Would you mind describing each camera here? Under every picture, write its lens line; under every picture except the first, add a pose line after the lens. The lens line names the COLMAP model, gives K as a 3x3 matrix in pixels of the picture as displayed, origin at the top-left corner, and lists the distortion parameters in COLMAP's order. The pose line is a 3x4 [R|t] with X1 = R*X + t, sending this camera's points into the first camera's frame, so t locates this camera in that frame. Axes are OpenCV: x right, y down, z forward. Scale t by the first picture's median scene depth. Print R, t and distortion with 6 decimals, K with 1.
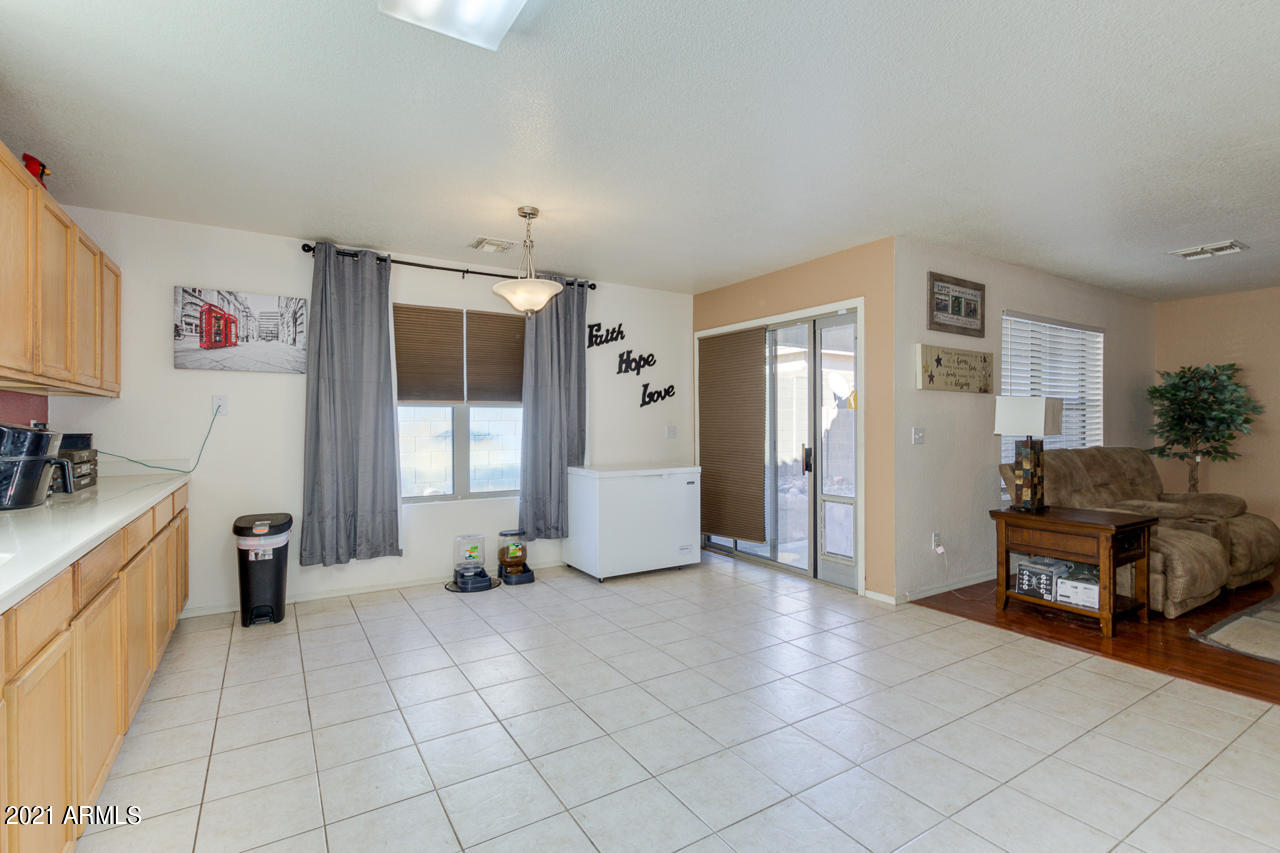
lens RADIAL K [[595.9, 0, 646.0], [0, 595.9, 423.5], [0, 0, 1]] dist [0.012856, -0.004827]
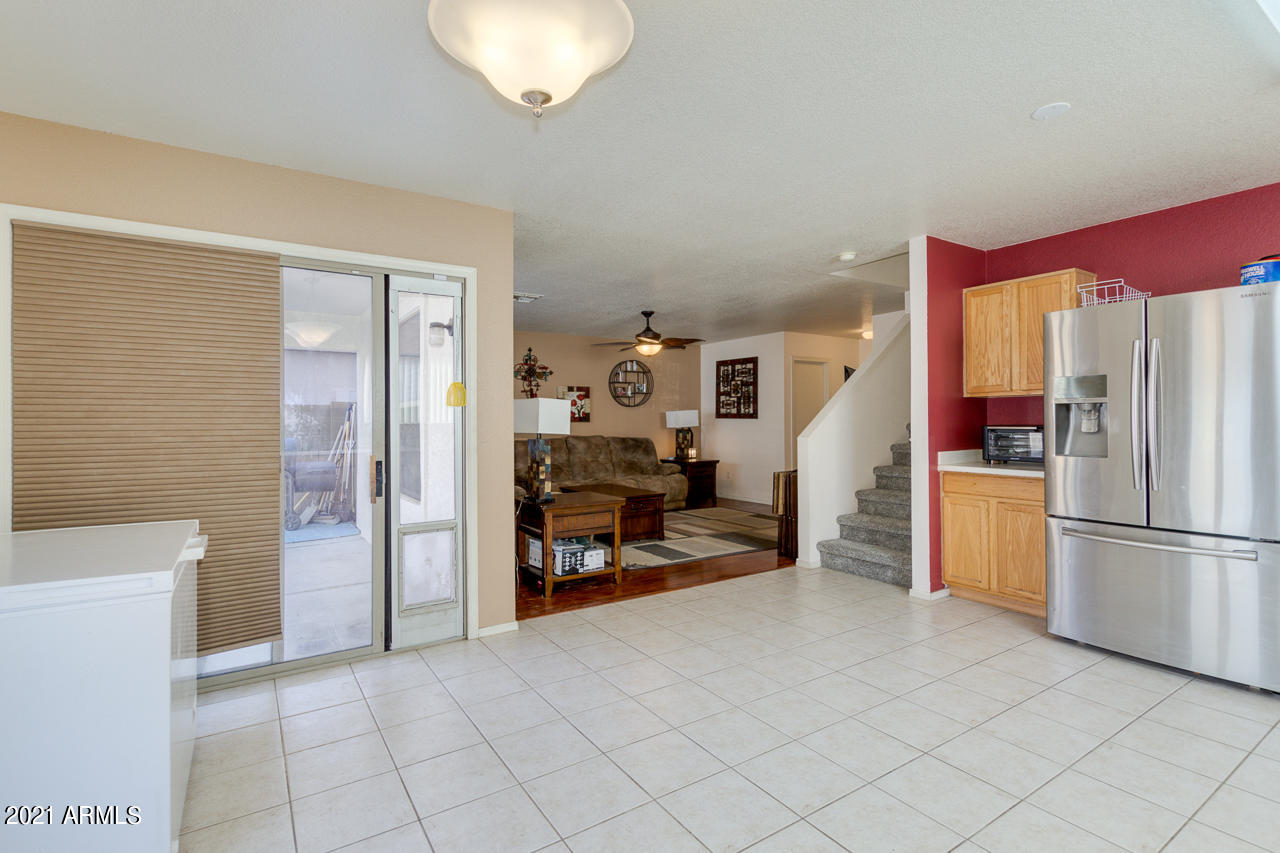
lens RADIAL K [[595.9, 0, 641.0], [0, 595.9, 427.3], [0, 0, 1]] dist [0.012856, -0.004827]
pose [[-0.017369, -0.008282, 0.999815, -0.419943], [0.006987, 0.999940, 0.008405, -0.001656], [-0.999825, 0.007131, -0.017310, 0.742697]]
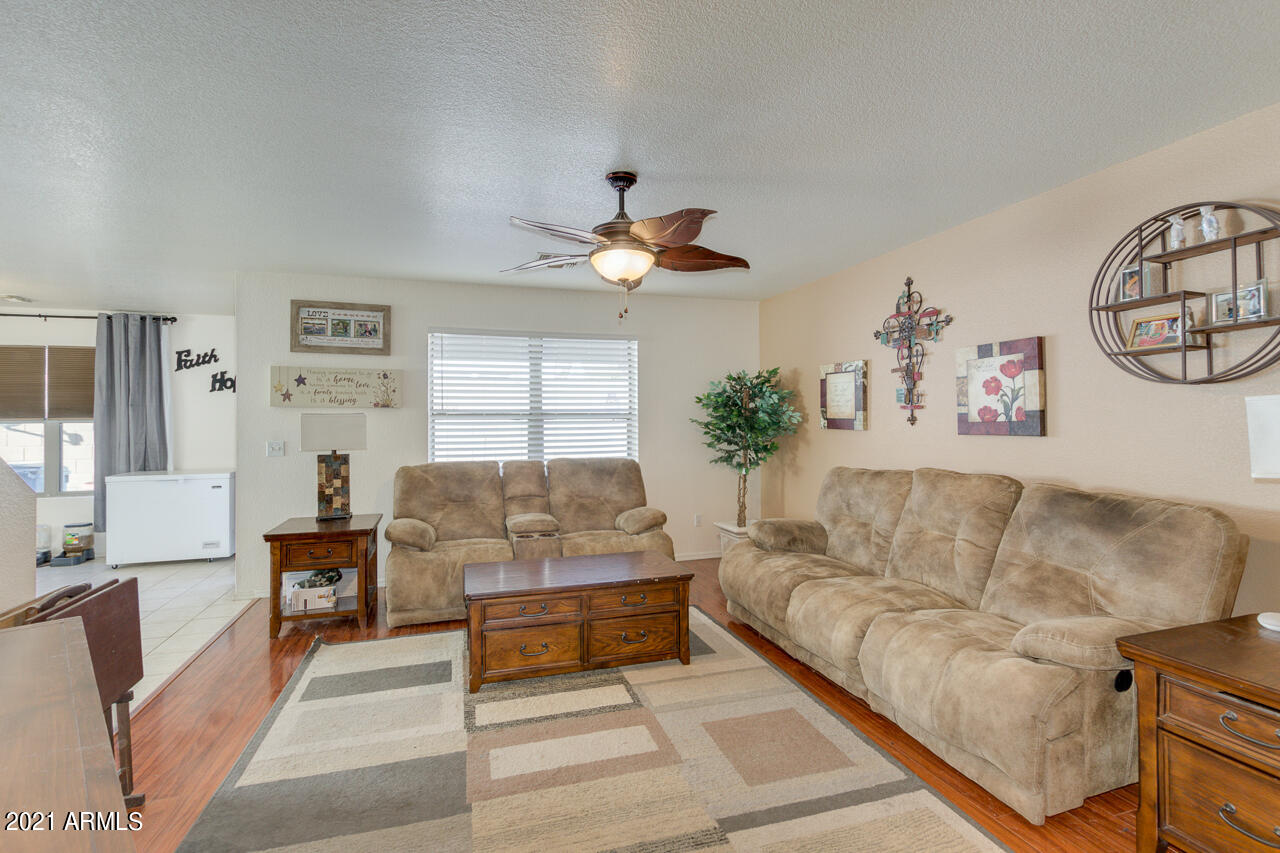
lens RADIAL K [[595.9, 0, 636.9], [0, 595.9, 418.8], [0, 0, 1]] dist [0.012856, -0.004827]
pose [[0.968122, -0.007019, -0.250381, 1.282554], [0.006258, 0.999973, -0.003837, -0.024748], [0.250401, 0.002148, 0.968140, 0.086008]]
